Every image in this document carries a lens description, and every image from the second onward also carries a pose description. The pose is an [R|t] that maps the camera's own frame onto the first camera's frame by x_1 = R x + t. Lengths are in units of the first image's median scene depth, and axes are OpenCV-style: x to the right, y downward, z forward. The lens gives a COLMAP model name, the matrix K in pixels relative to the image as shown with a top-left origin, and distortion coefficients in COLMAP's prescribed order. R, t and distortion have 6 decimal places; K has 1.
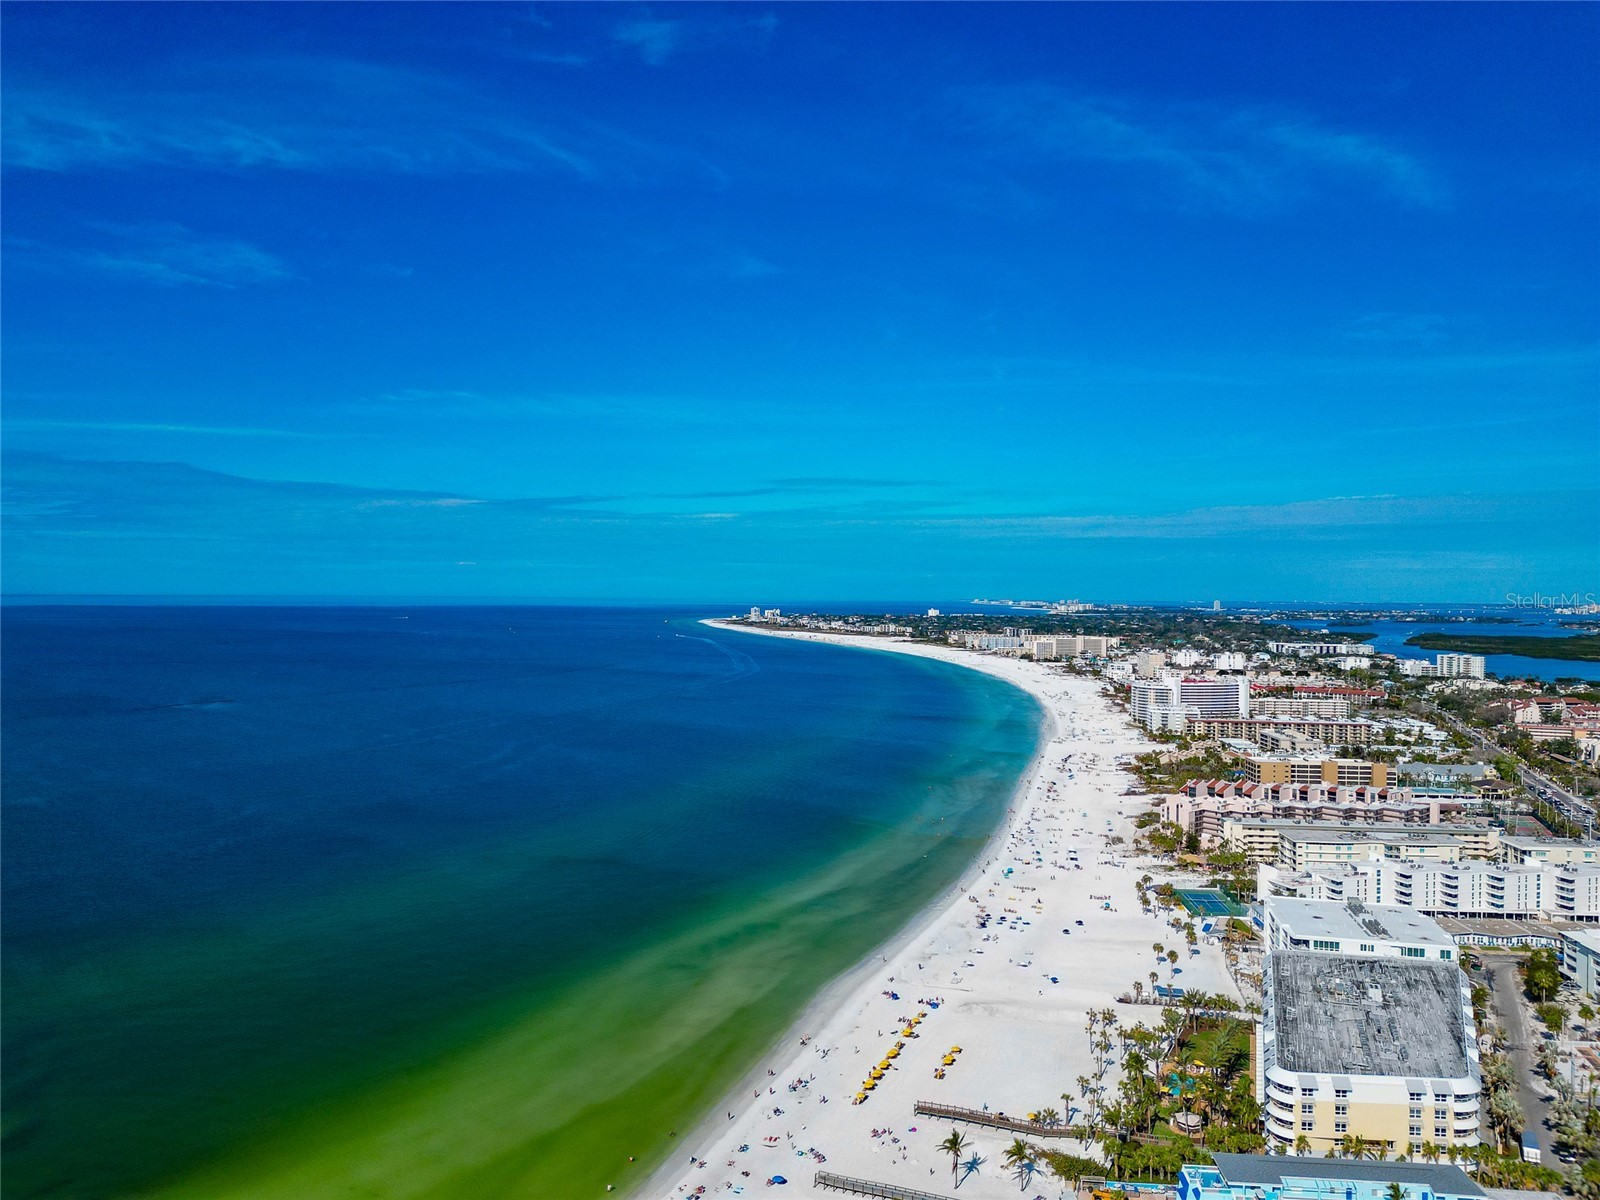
lens RADIAL K [[1154.0, 0, 806.8], [0, 1154.0, 614.5], [0, 0, 1]] dist [0.087460, -0.092082]
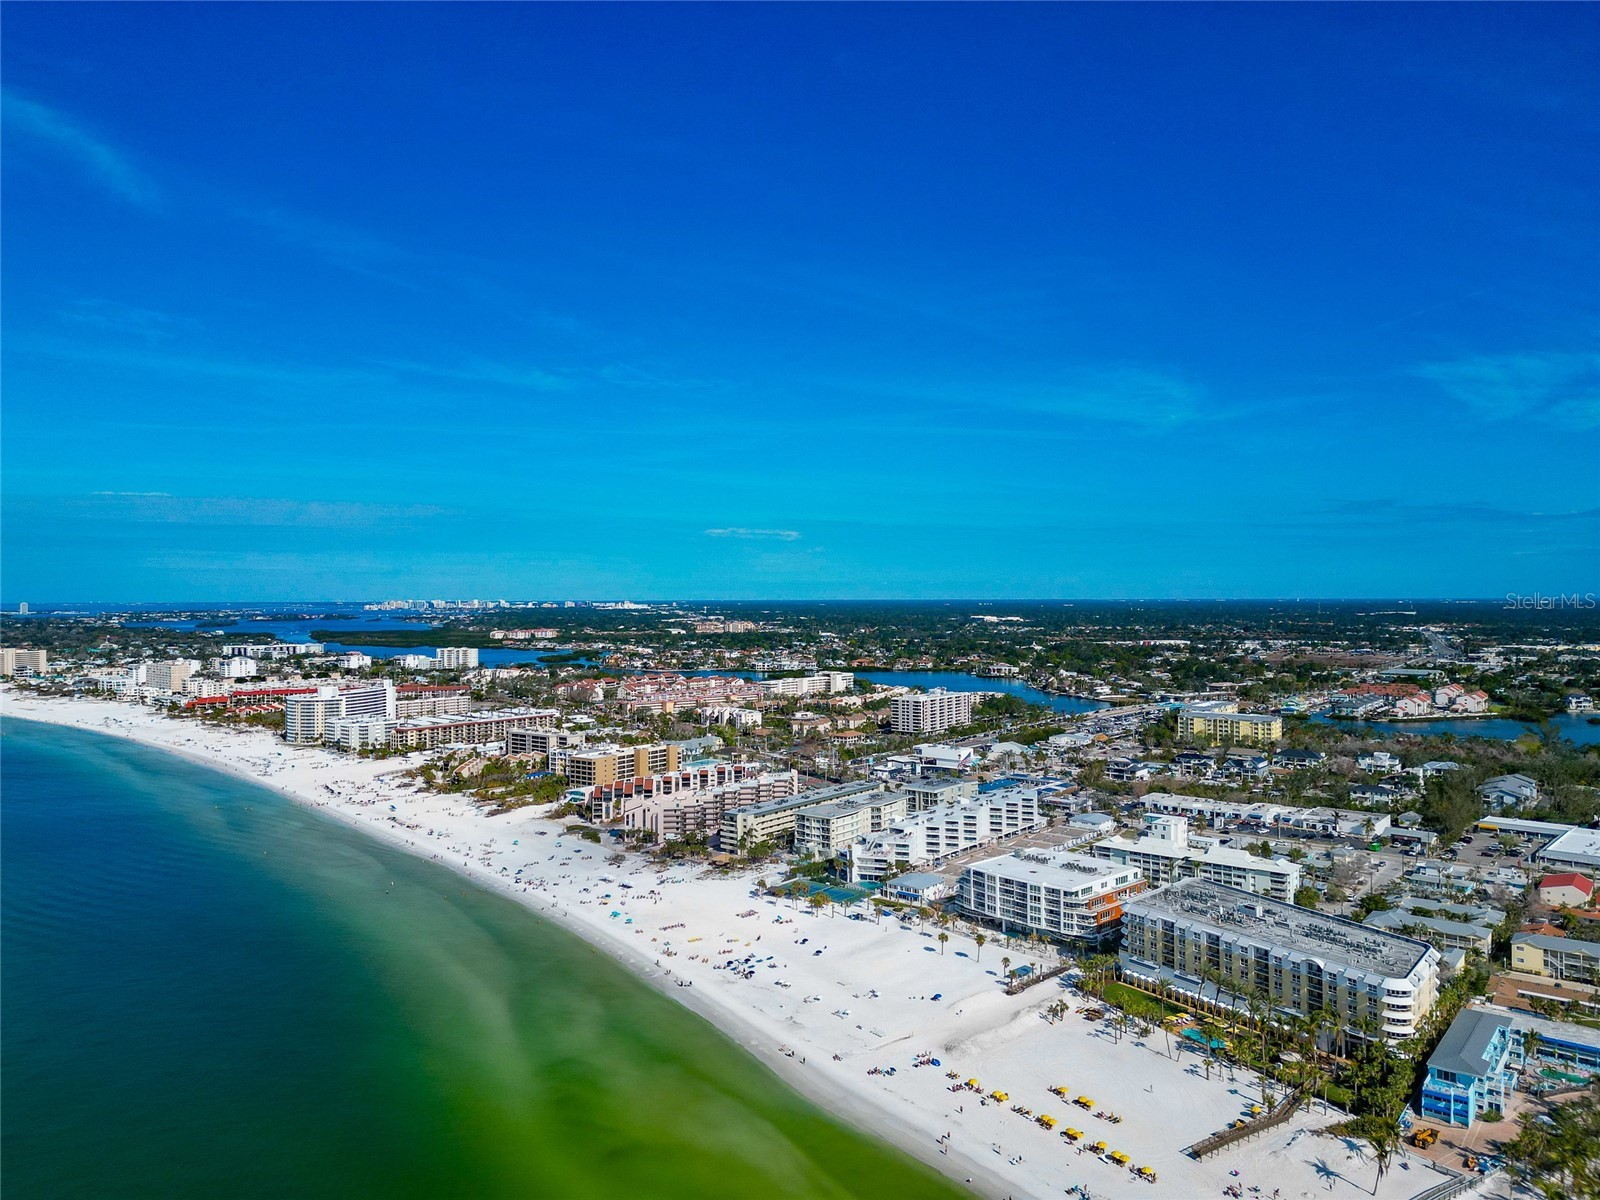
lens RADIAL K [[1154.0, 0, 806.8], [0, 1154.0, 614.5], [0, 0, 1]] dist [0.087460, -0.092082]
pose [[0.551020, -0.024241, 0.834140, -0.530679], [0.023875, 0.999627, 0.013279, -0.009922], [-0.834150, 0.012598, 0.551394, 0.477643]]
